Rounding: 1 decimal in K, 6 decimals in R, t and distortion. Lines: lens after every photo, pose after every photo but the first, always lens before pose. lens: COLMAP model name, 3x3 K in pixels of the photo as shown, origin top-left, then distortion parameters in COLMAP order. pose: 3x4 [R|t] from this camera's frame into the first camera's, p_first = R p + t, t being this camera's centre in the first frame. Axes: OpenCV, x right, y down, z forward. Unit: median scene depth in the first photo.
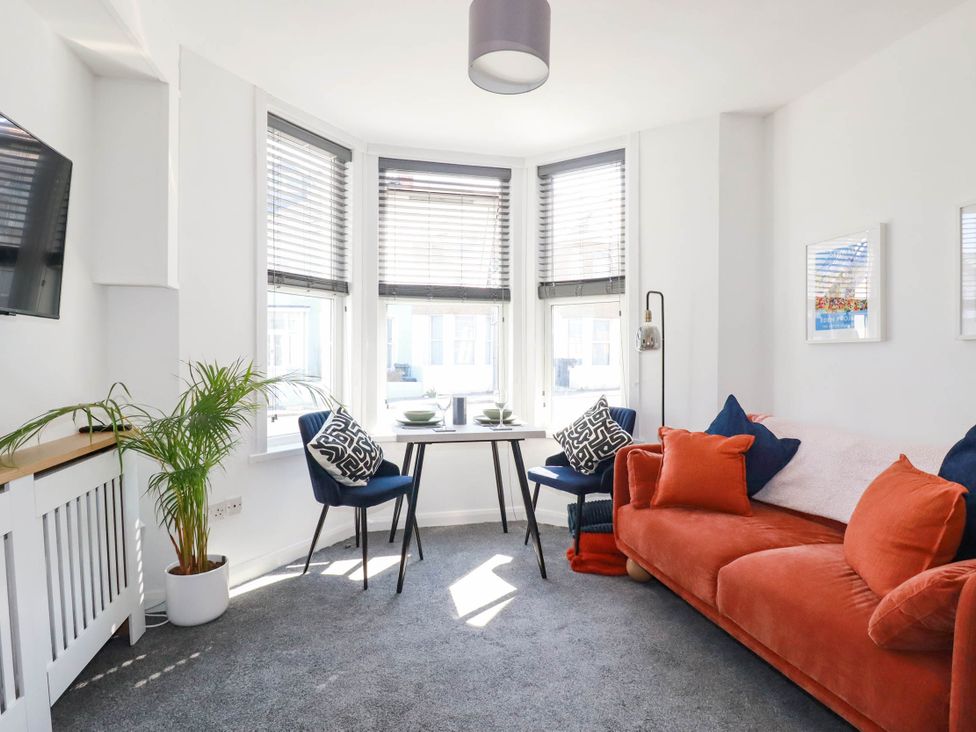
lens RADIAL K [[568.3, 0, 490.2], [0, 568.3, 364.2], [0, 0, 1]] dist [-0.001333, -0.001105]
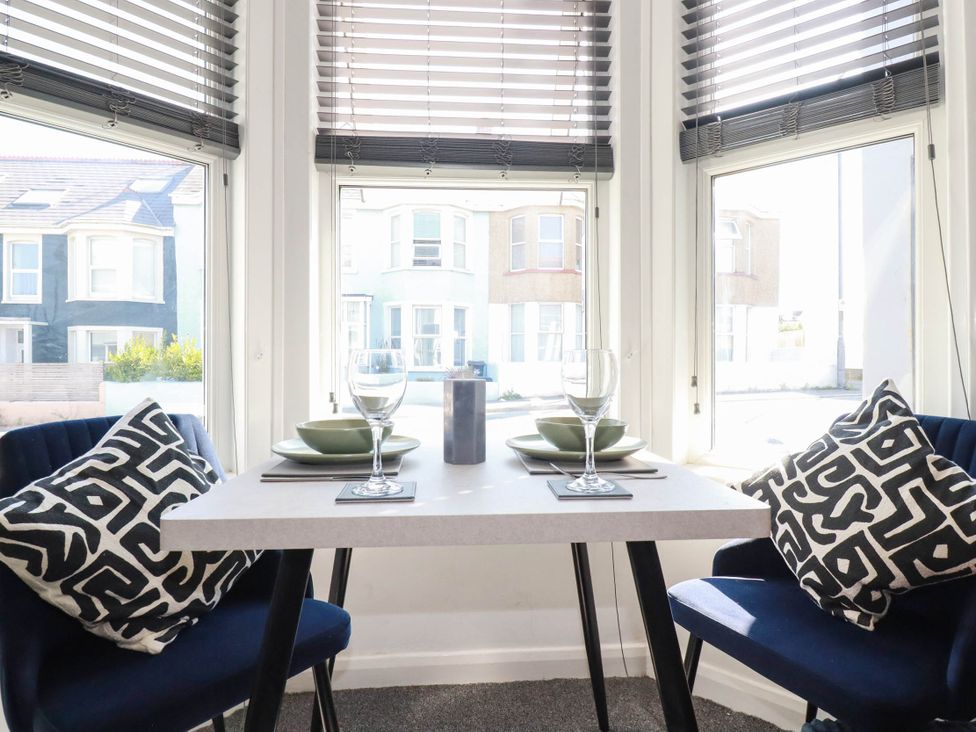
lens RADIAL K [[568.3, 0, 490.2], [0, 568.3, 364.2], [0, 0, 1]] dist [-0.001333, -0.001105]
pose [[0.986855, -0.000393, -0.161610, 0.014709], [-0.000850, 0.999971, -0.007620, 0.049313], [0.161608, 0.007657, 0.986825, 0.650840]]
